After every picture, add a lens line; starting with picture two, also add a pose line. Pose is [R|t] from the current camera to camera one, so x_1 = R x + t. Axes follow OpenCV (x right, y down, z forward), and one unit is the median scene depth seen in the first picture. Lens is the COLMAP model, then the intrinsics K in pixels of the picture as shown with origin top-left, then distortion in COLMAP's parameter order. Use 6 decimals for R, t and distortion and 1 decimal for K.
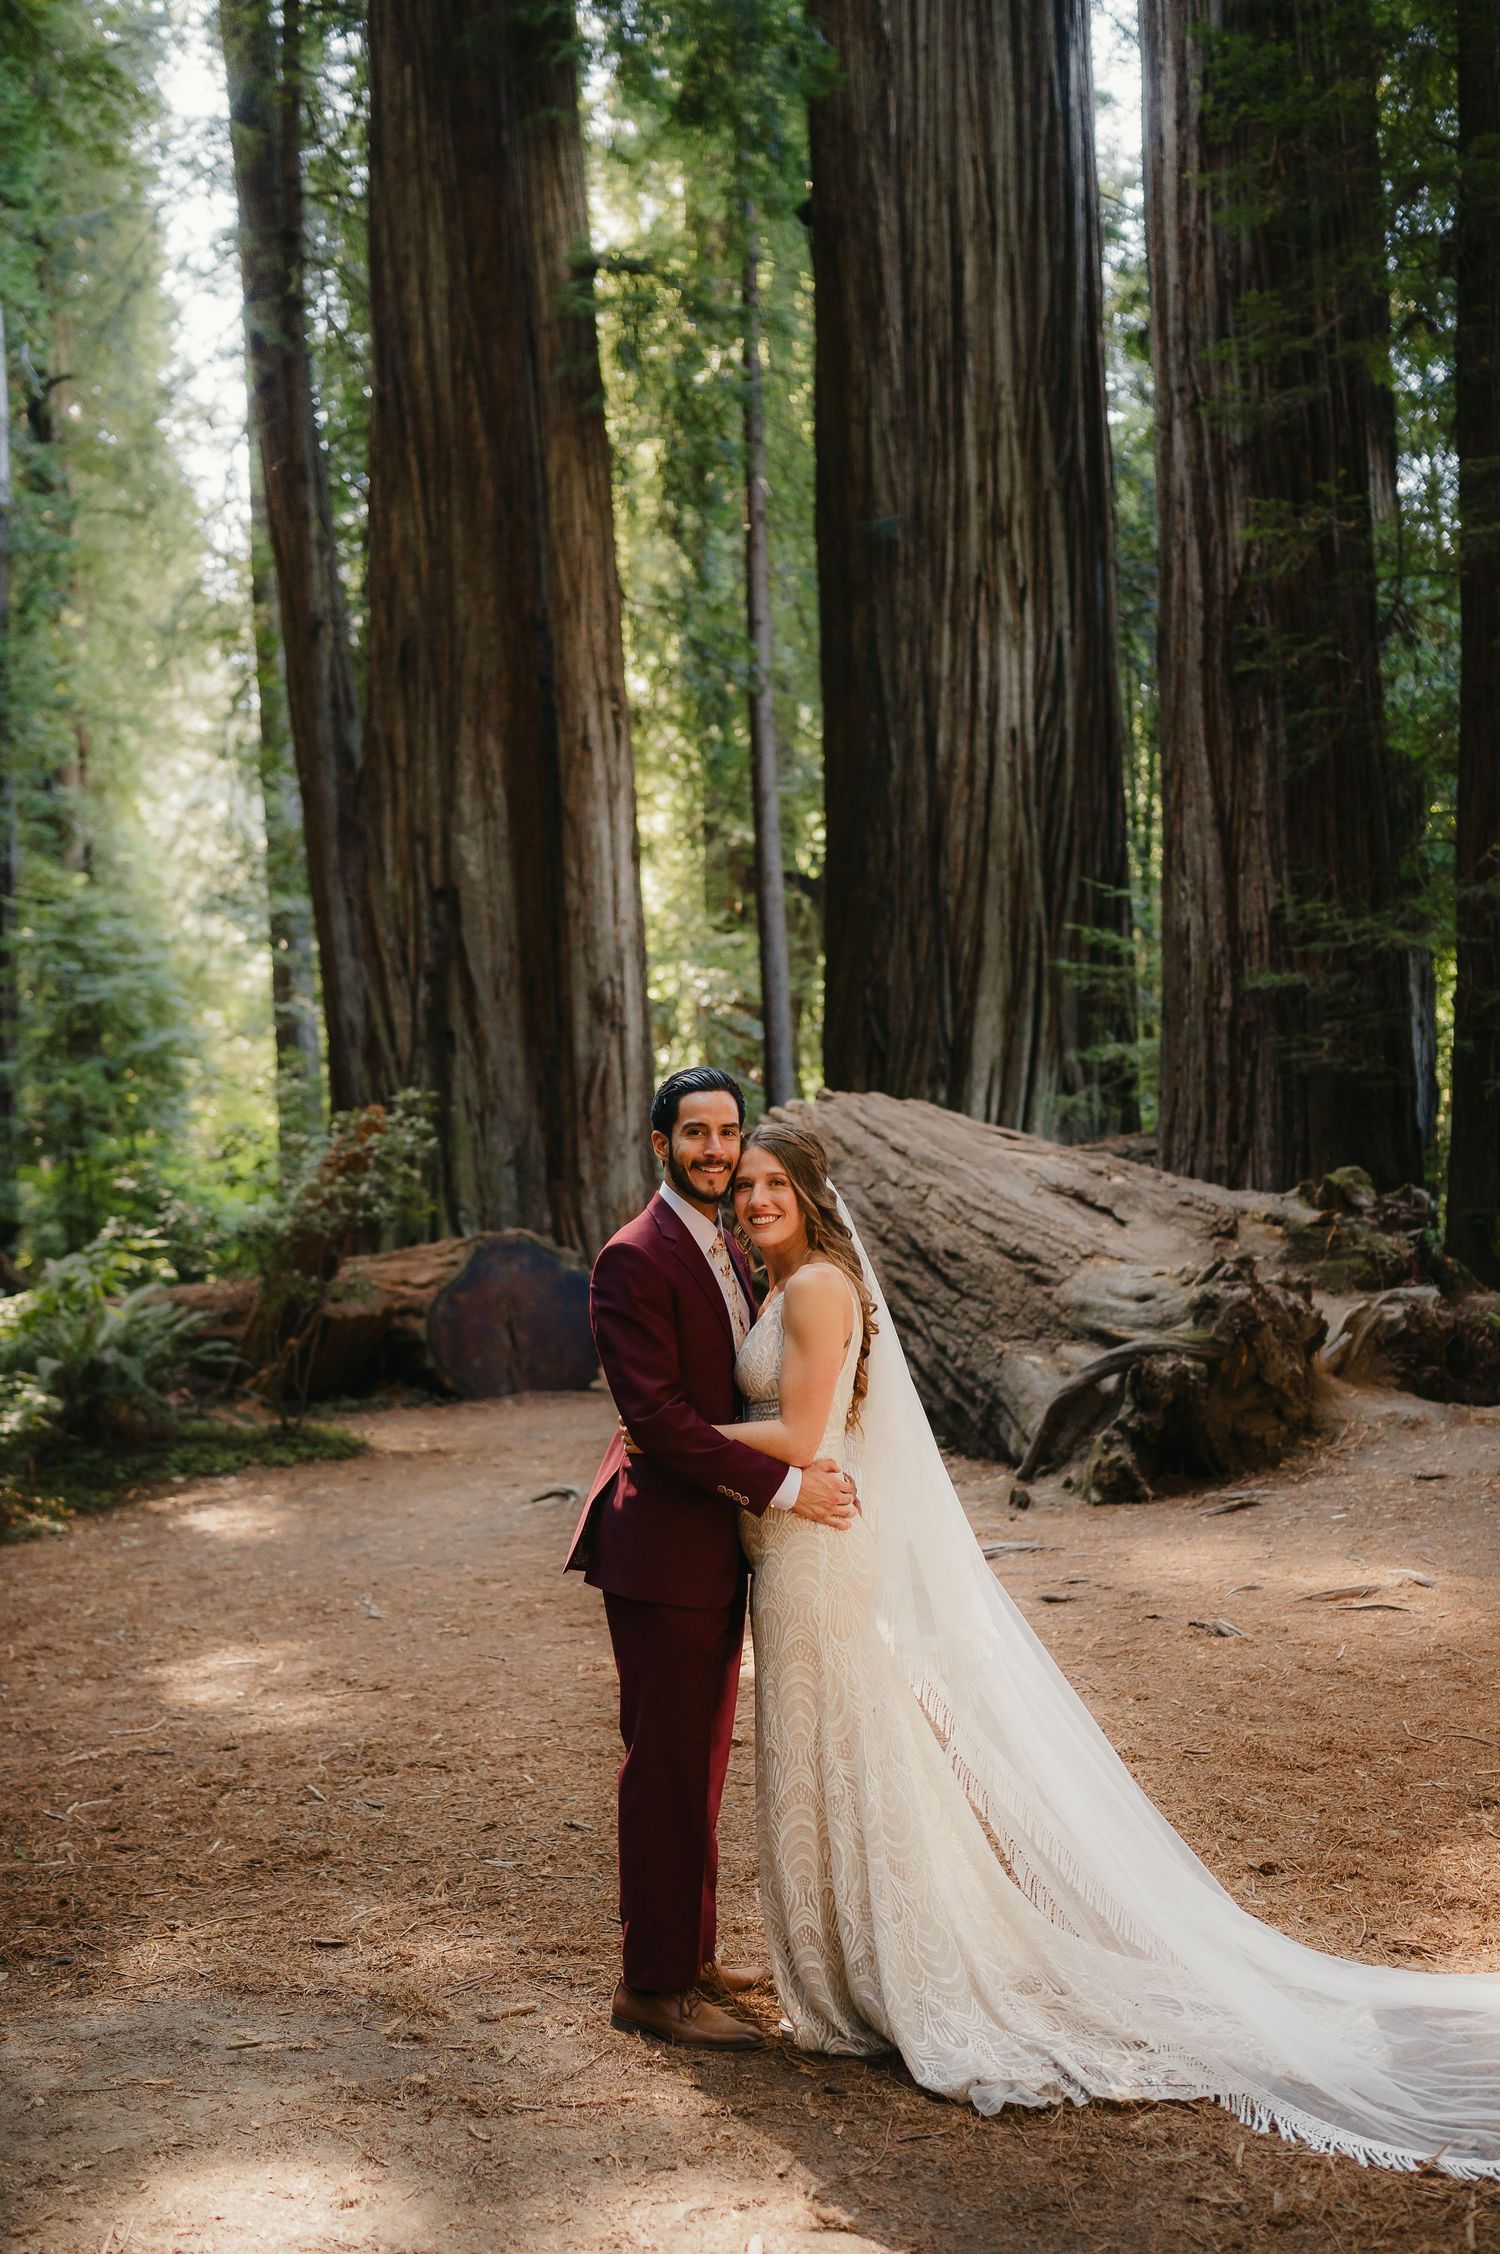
lens RADIAL K [[2240.3, 0, 745.4], [0, 2240.3, 1212.5], [0, 0, 1]] dist [-0.020428, -0.000789]
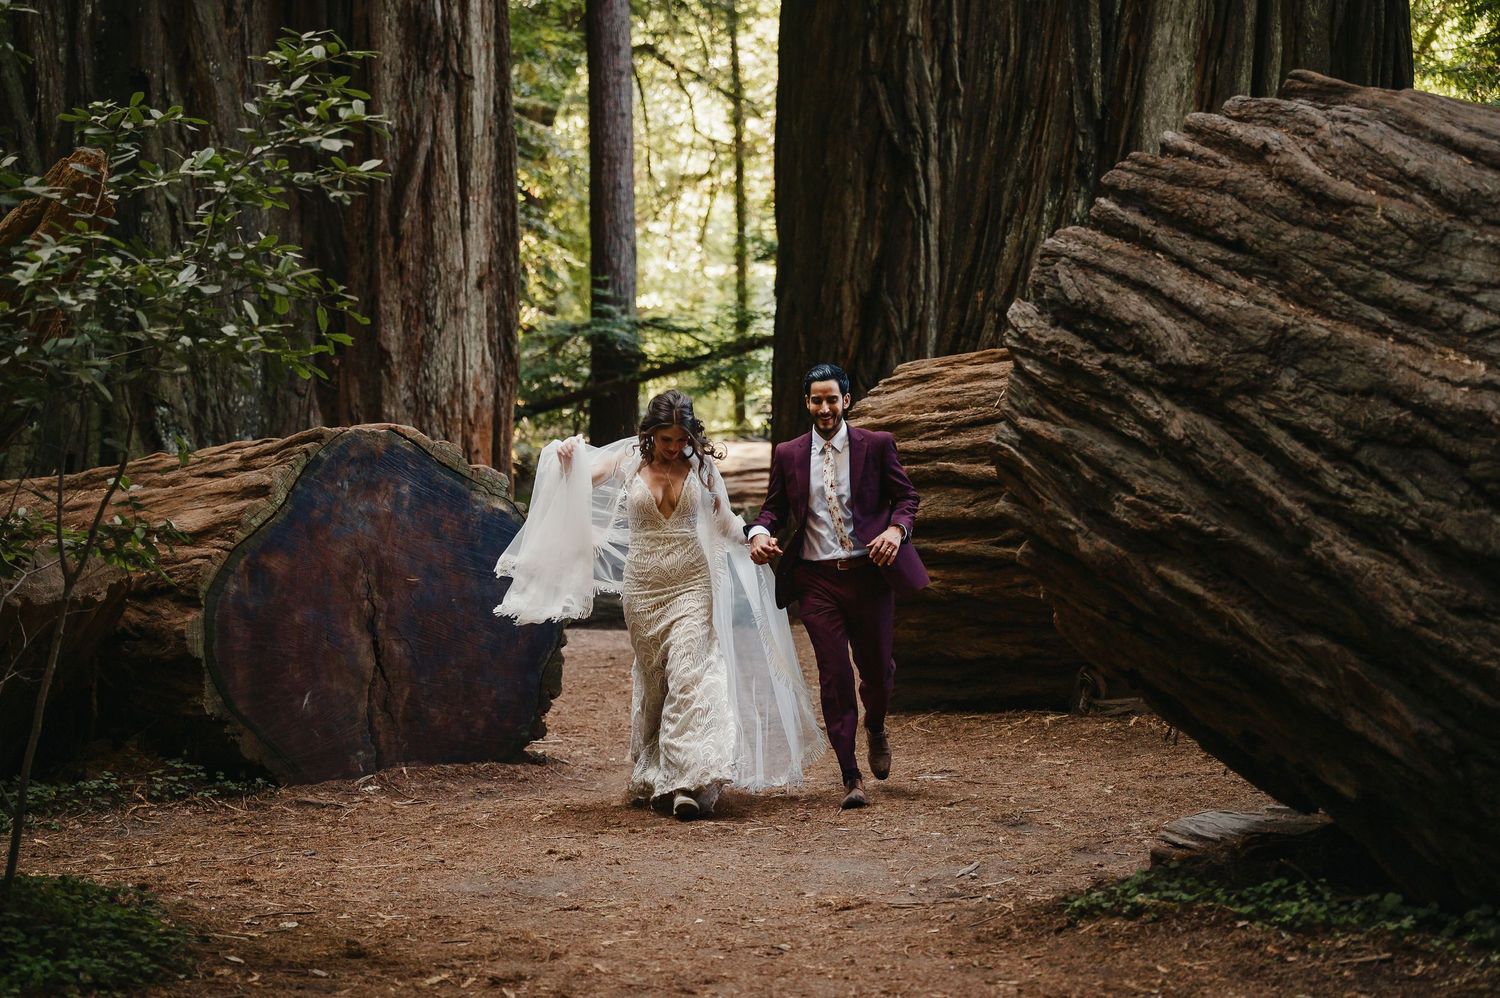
lens RADIAL K [[3023.9, 0, 750.0], [0, 3023.9, 499.0], [0, 0, 1]] dist [-0.002508, 0.056693]
pose [[0.992569, 0.017005, 0.120486, -0.127438], [-0.018645, 0.999748, 0.012501, 0.017735], [-0.120243, -0.014655, 0.992636, 0.441562]]
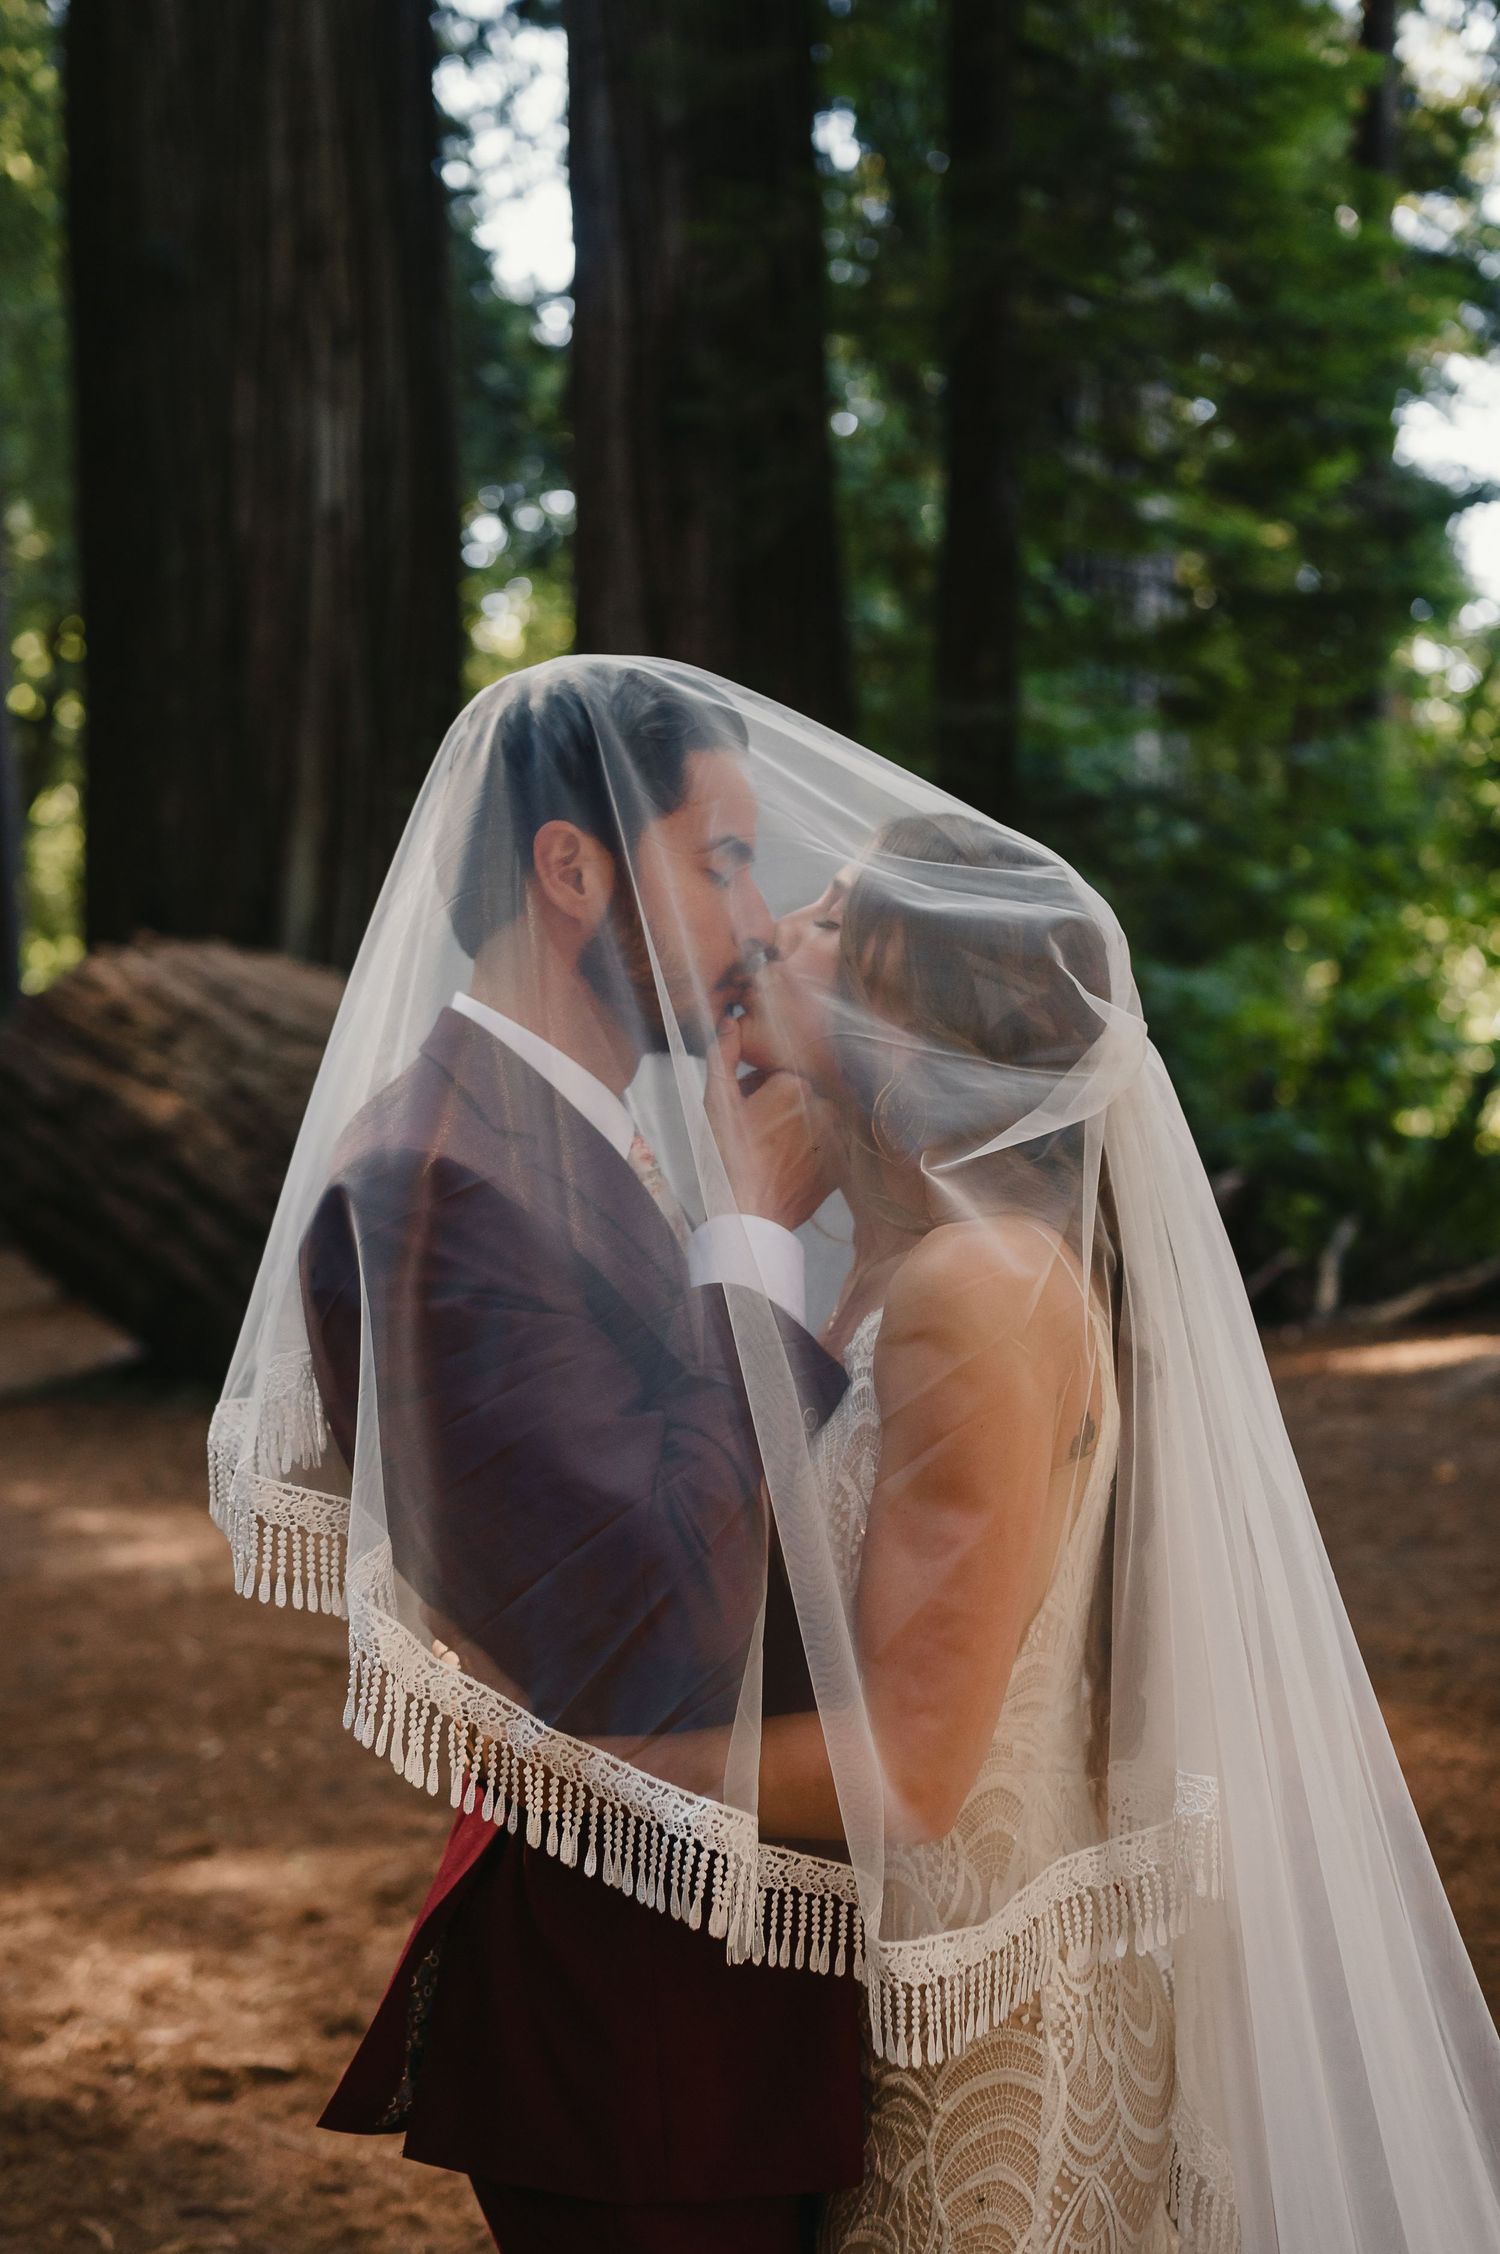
lens RADIAL K [[2421.5, 0, 747.8], [0, 2421.5, 1292.1], [0, 0, 1]] dist [-0.013176, 0.018678]
pose [[0.949261, -0.013979, 0.314178, -0.026706], [-0.009490, 0.997283, 0.073047, 0.002355], [-0.314346, -0.072322, 0.946550, 0.158883]]
